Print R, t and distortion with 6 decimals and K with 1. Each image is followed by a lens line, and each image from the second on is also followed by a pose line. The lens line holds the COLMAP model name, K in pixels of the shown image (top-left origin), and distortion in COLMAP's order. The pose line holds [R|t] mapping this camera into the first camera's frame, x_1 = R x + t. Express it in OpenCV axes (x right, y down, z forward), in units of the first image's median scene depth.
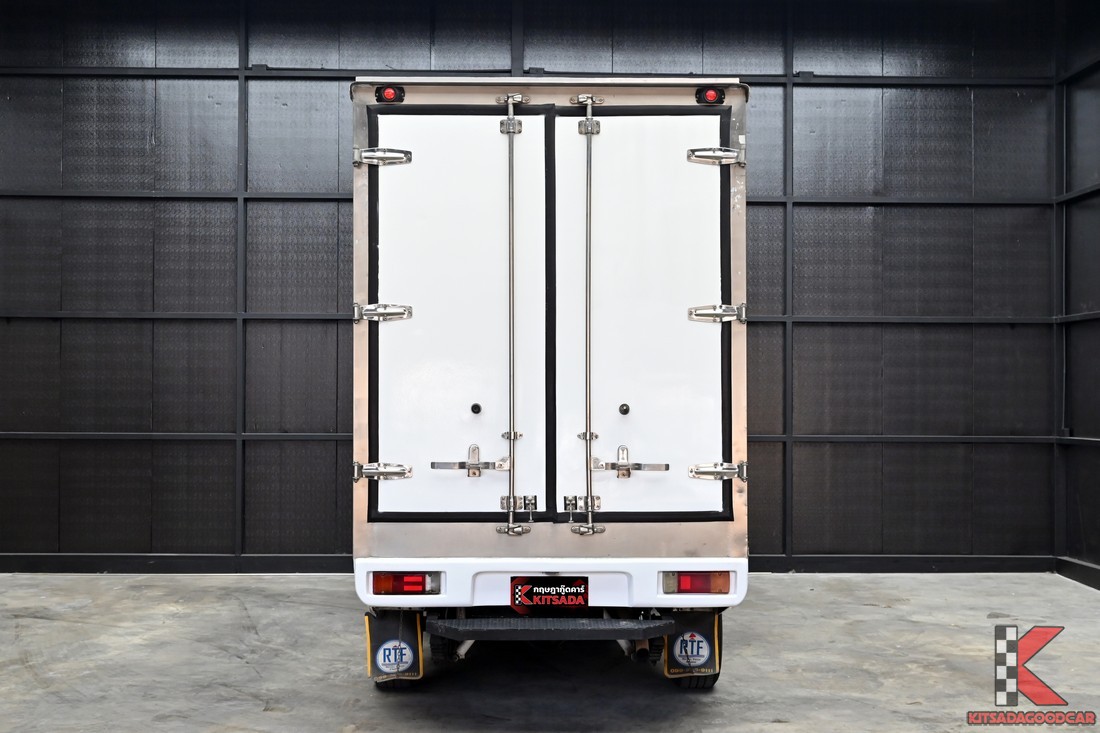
lens RADIAL K [[1533.7, 0, 549.1], [0, 1533.7, 372.7], [0, 0, 1]] dist [0.008654, 0.000000]
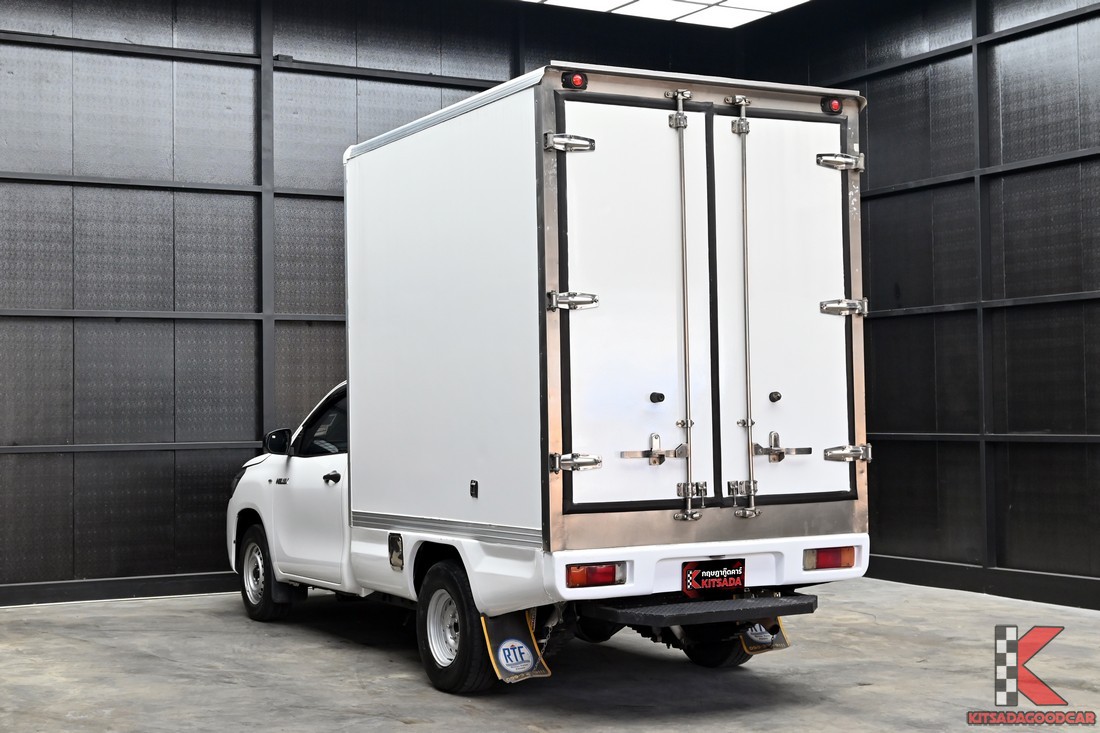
lens RADIAL K [[1552.3, 0, 642.2], [0, 1552.3, 363.7], [0, 0, 1]] dist [0.007790, 0.000000]
pose [[0.896813, -0.001762, 0.442406, -0.245277], [0.008165, 0.999888, -0.012569, 0.006691], [-0.442334, 0.014885, 0.896727, 0.041545]]
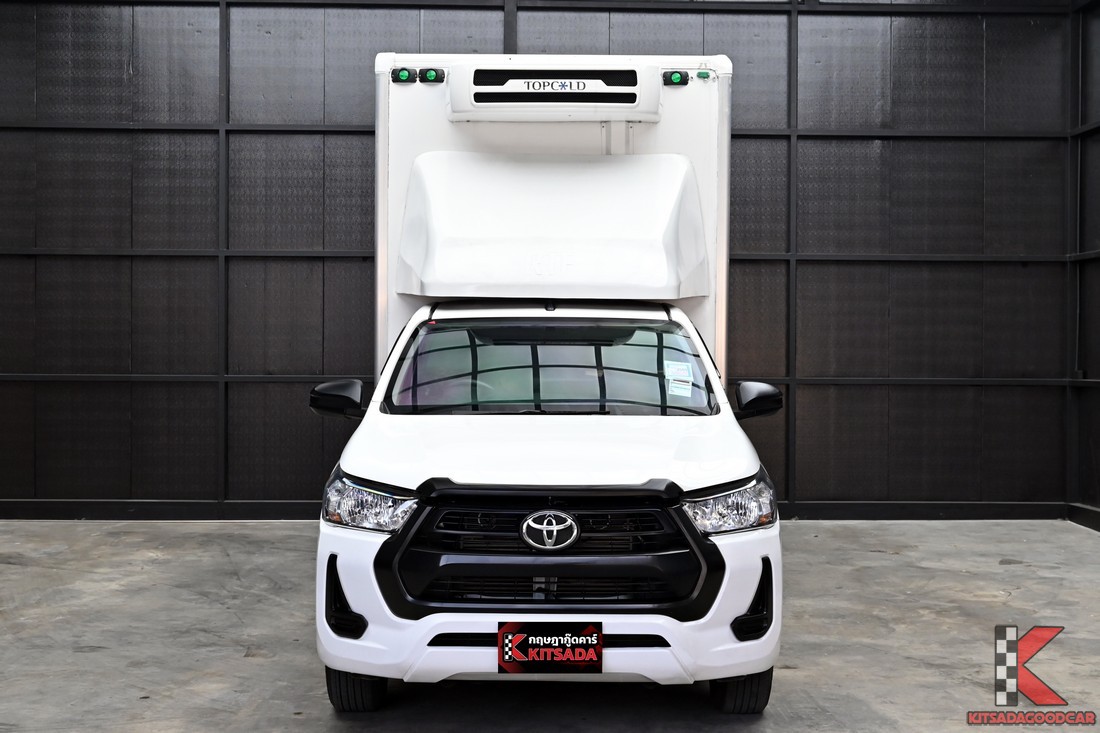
lens RADIAL K [[1552.3, 0, 545.6], [0, 1552.3, 362.0], [0, 0, 1]] dist [0.007790, 0.000000]
pose [[0.999996, 0.000482, 0.002764, -0.001440], [-0.000542, 0.999766, 0.021624, 0.010188], [-0.002753, -0.021625, 0.999762, 0.025331]]
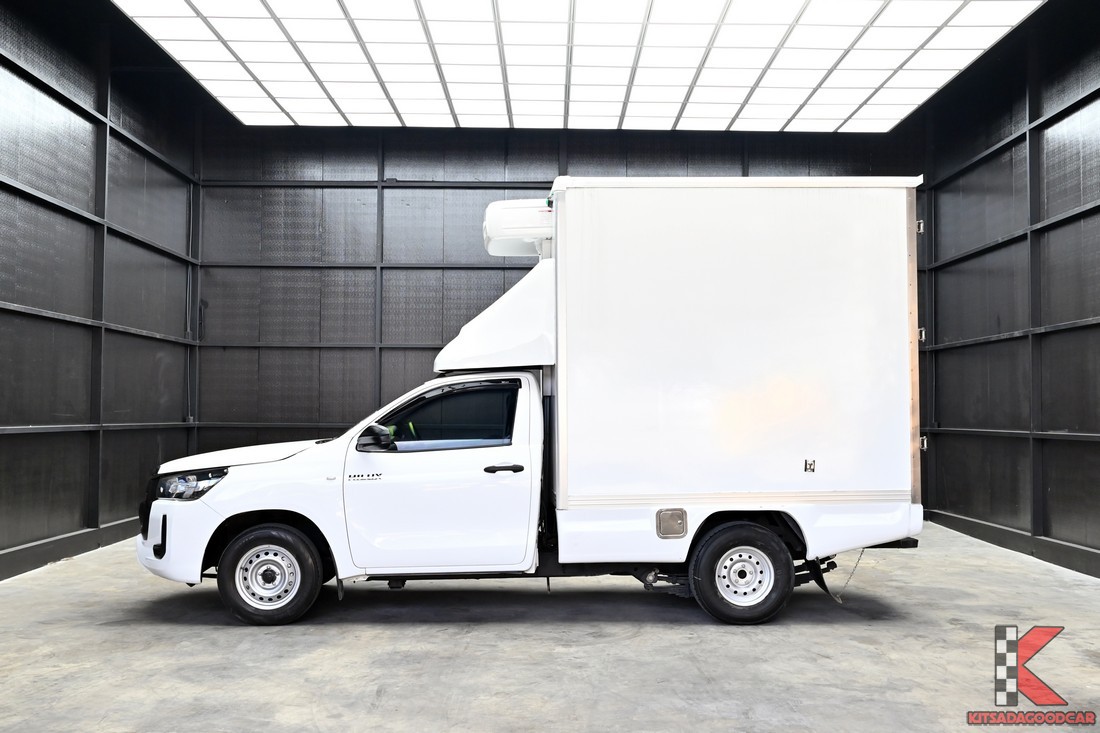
lens RADIAL K [[1113.1, 0, 553.3], [0, 1113.1, 368.7], [0, 0, 1]] dist [-0.002232, 0.000000]
pose [[0.999516, 0.001227, -0.031075, 0.003815], [-0.002003, 0.999687, -0.024945, 0.012510], [0.031034, 0.024995, 0.999206, -0.079707]]
